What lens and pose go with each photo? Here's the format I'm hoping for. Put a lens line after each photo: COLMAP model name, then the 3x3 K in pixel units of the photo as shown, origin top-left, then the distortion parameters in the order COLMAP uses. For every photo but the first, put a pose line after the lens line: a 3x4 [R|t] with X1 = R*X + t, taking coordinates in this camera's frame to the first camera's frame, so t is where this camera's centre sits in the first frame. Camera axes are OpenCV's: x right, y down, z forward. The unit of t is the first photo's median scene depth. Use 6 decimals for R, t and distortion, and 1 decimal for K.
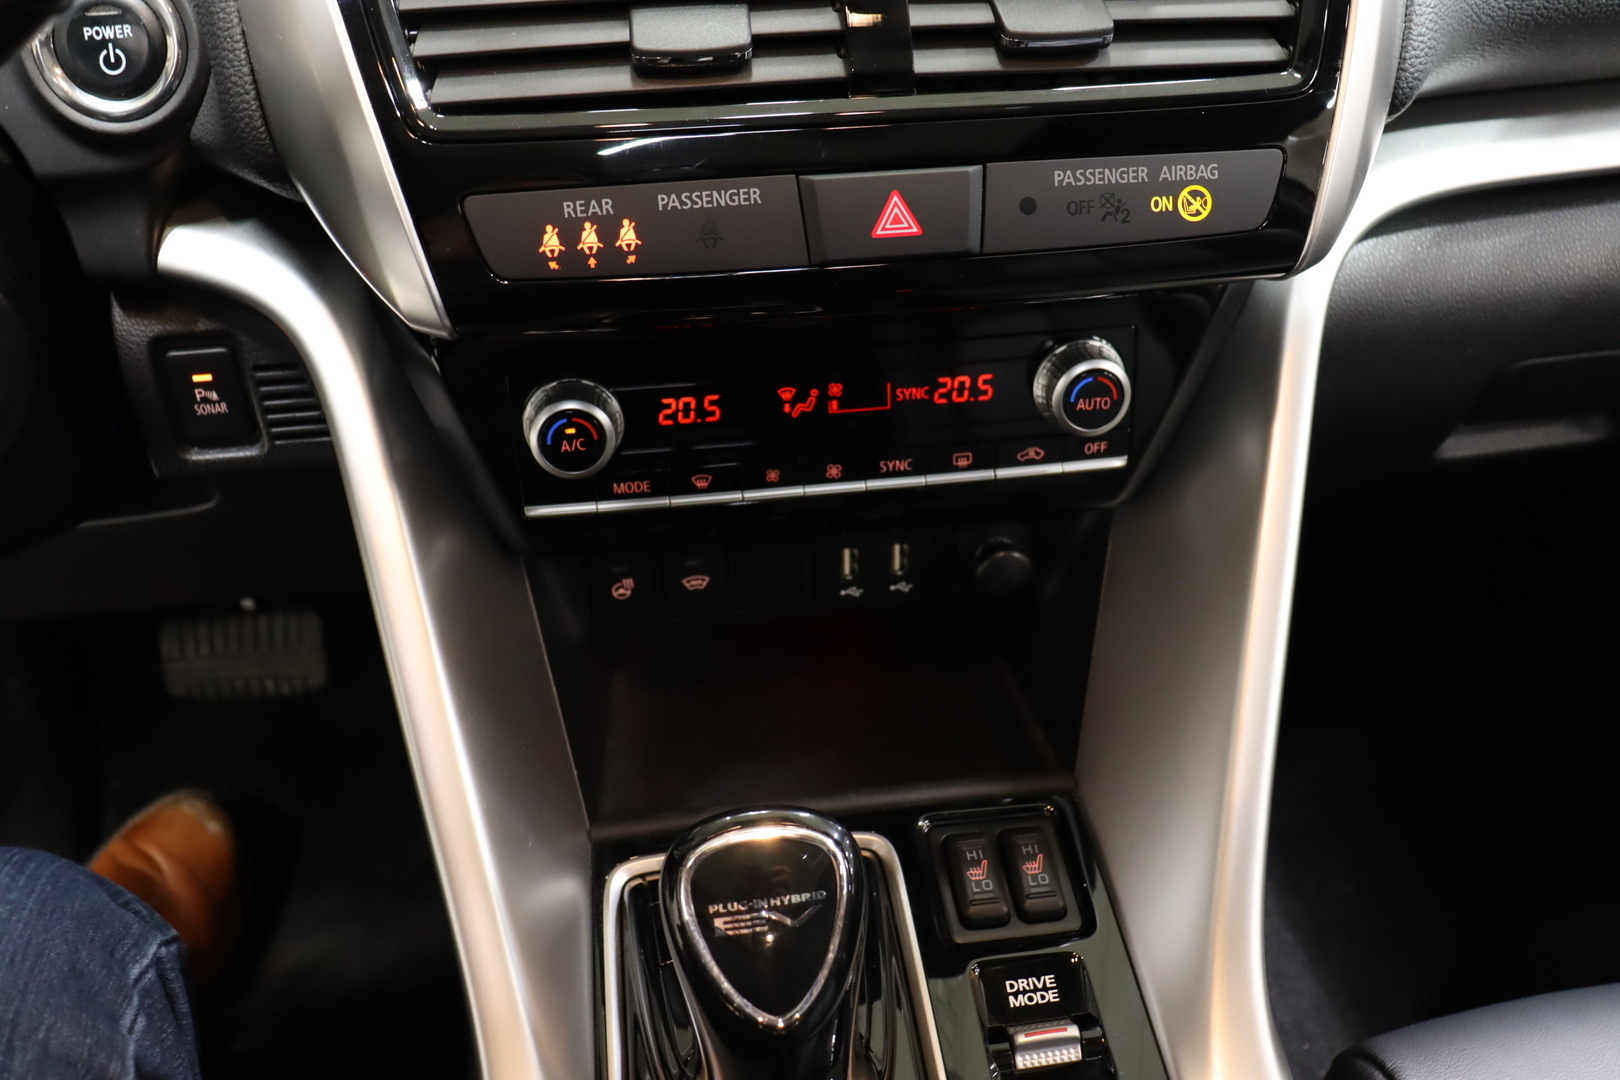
lens RADIAL K [[1361.6, 0, 810.0], [0, 1361.6, 540.0], [0, 0, 1]] dist [-0.140974, 0.004897]
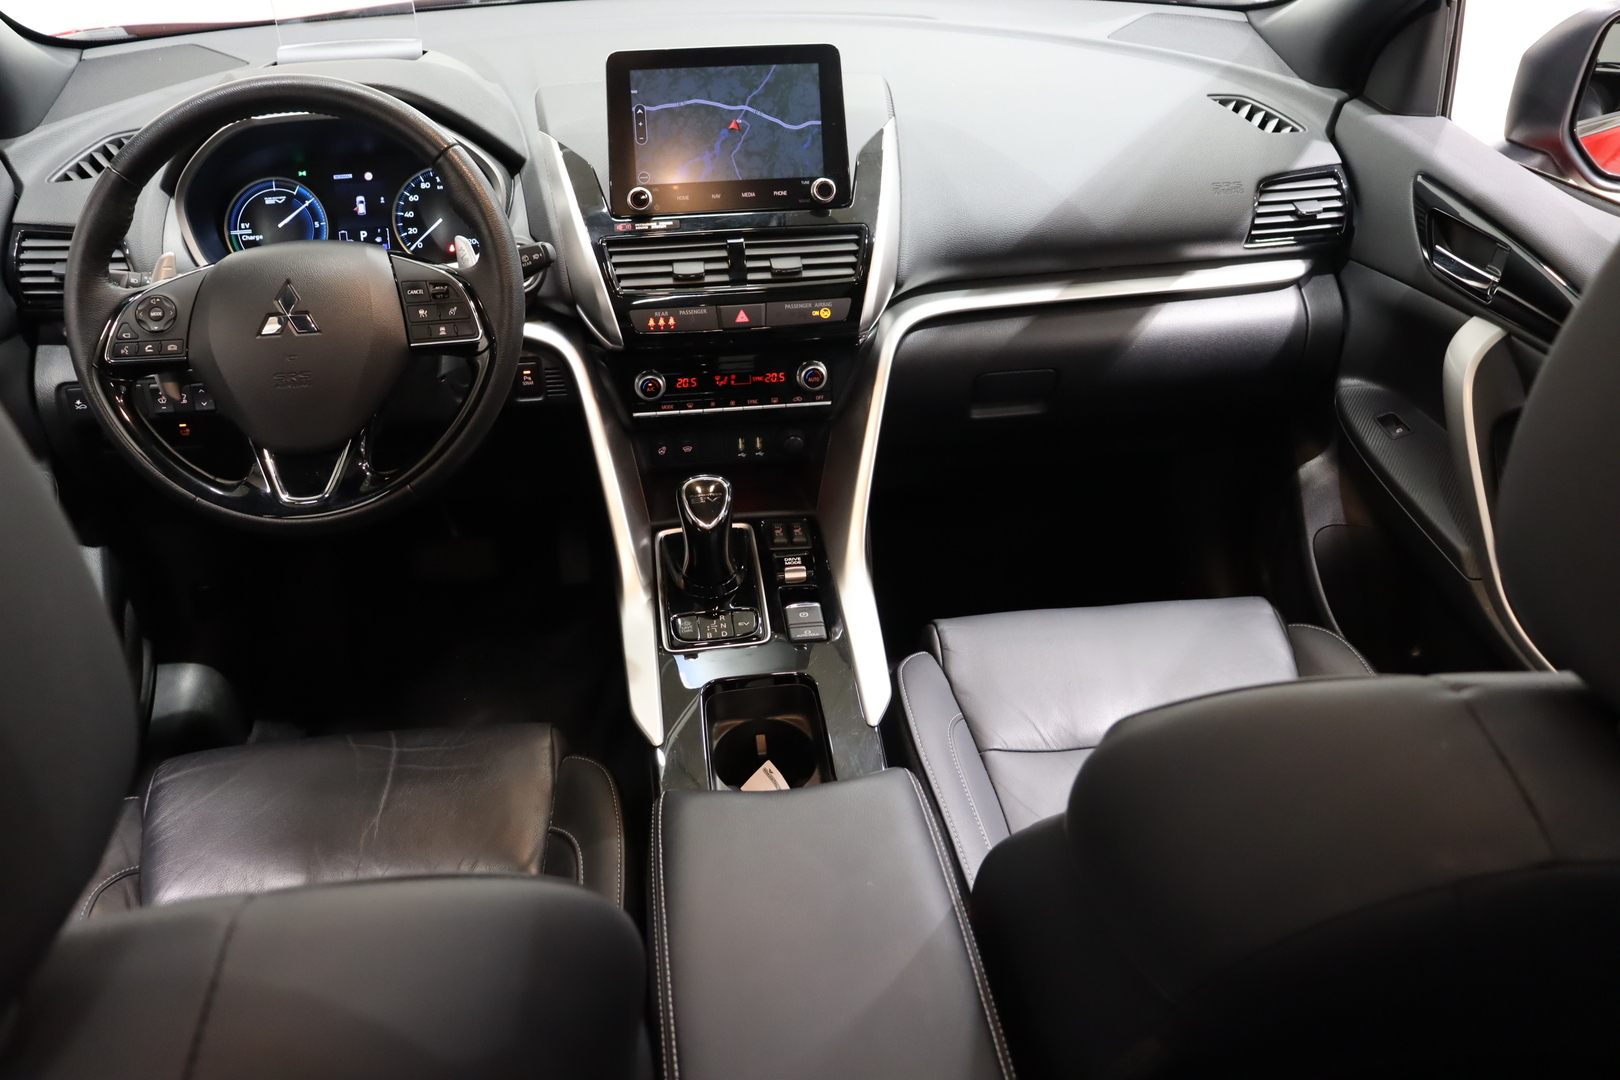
lens RADIAL K [[1388.5, 0, 810.0], [0, 1388.5, 540.0], [0, 0, 1]] dist [-0.172029, -0.007422]
pose [[0.999983, 0.002029, 0.005471, 0.183890], [-0.001254, 0.990412, -0.138139, 0.720420], [-0.005699, 0.138130, 0.990398, -2.165431]]
